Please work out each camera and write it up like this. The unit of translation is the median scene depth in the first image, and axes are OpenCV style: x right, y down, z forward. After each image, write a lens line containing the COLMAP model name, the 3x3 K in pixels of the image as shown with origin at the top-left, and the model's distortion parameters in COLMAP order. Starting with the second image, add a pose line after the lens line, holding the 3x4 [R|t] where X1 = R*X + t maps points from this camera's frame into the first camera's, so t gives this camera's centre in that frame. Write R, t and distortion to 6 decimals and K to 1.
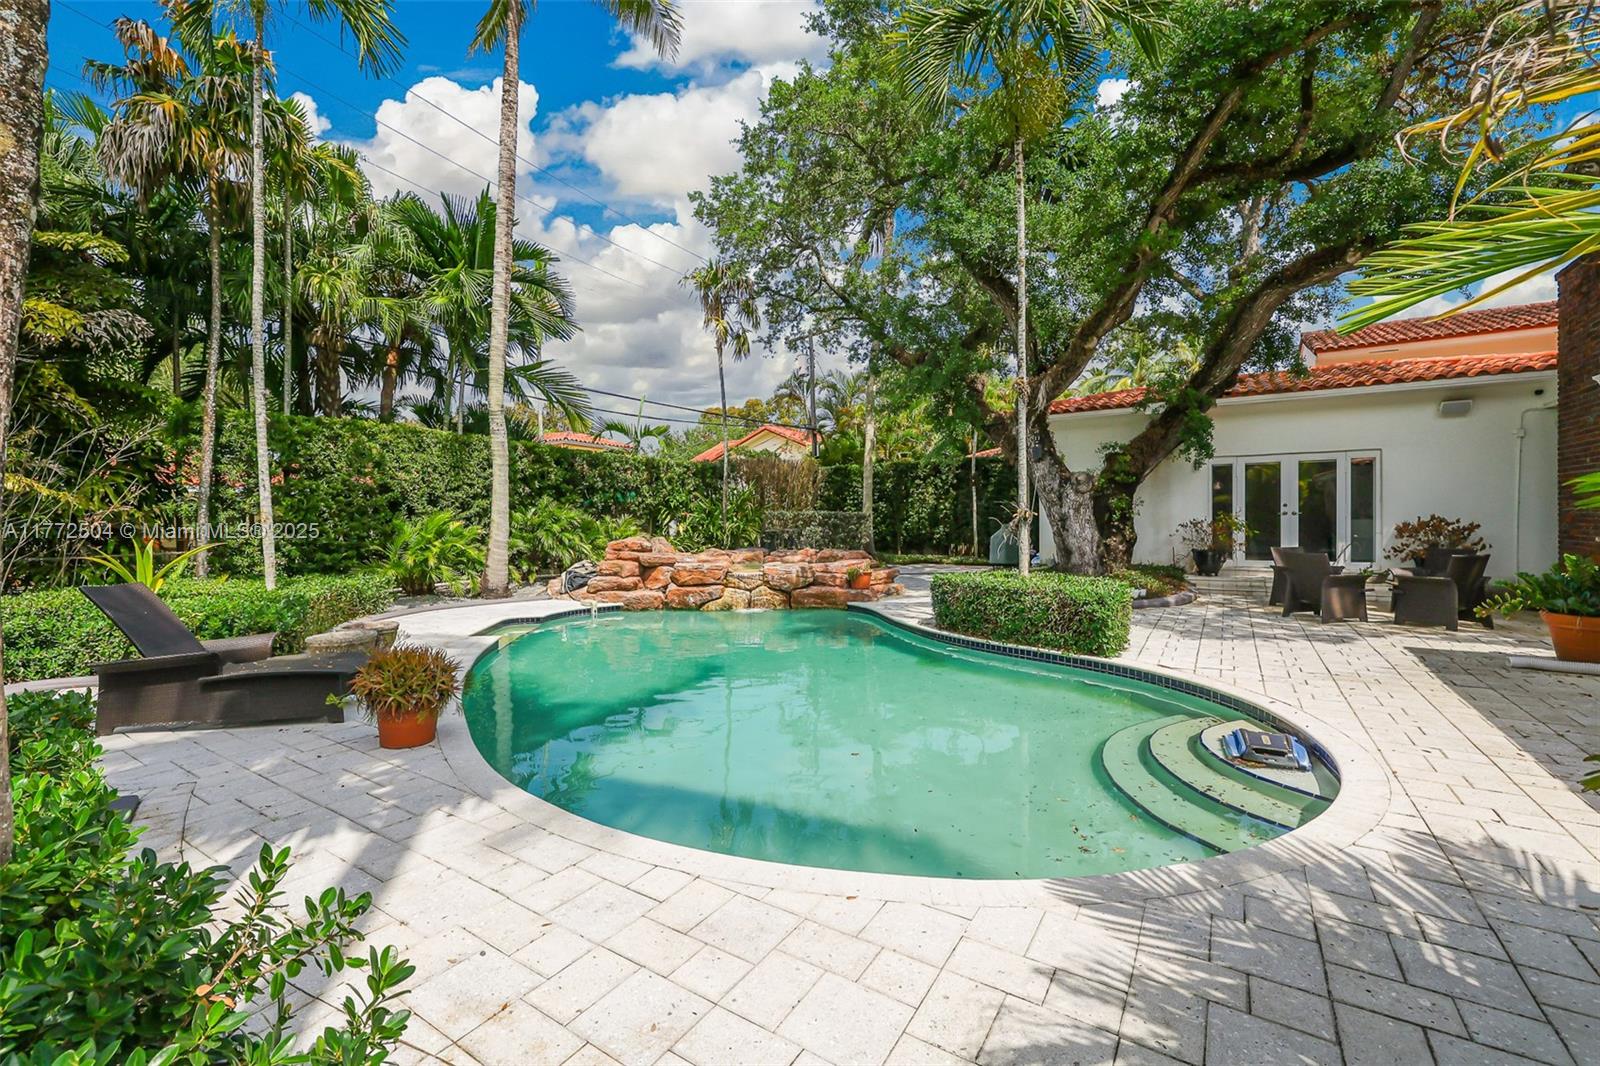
lens RADIAL K [[677.6, 0, 785.1], [0, 677.6, 535.1], [0, 0, 1]] dist [-0.004831, -0.001455]
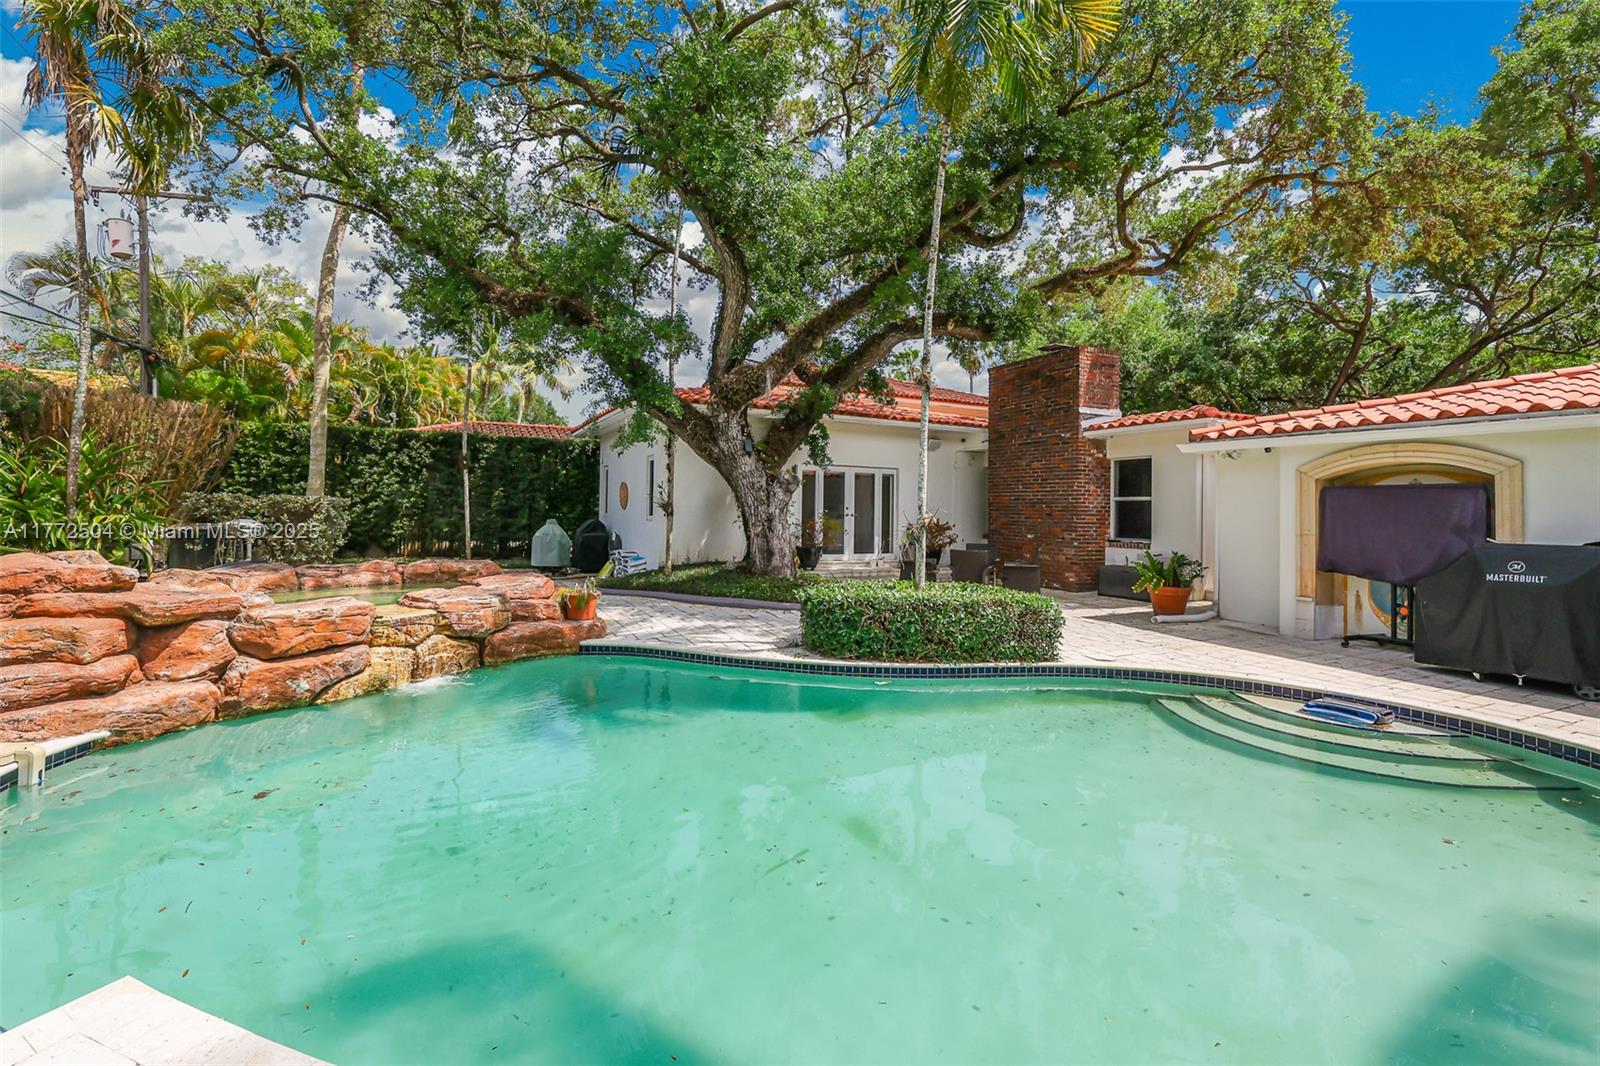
lens RADIAL K [[677.6, 0, 796.3], [0, 677.6, 525.6], [0, 0, 1]] dist [-0.004831, -0.001455]
pose [[0.512344, -0.001360, 0.858779, -0.362354], [-0.003220, 0.999989, 0.003505, -0.017813], [-0.858775, -0.004562, 0.512333, 0.465630]]
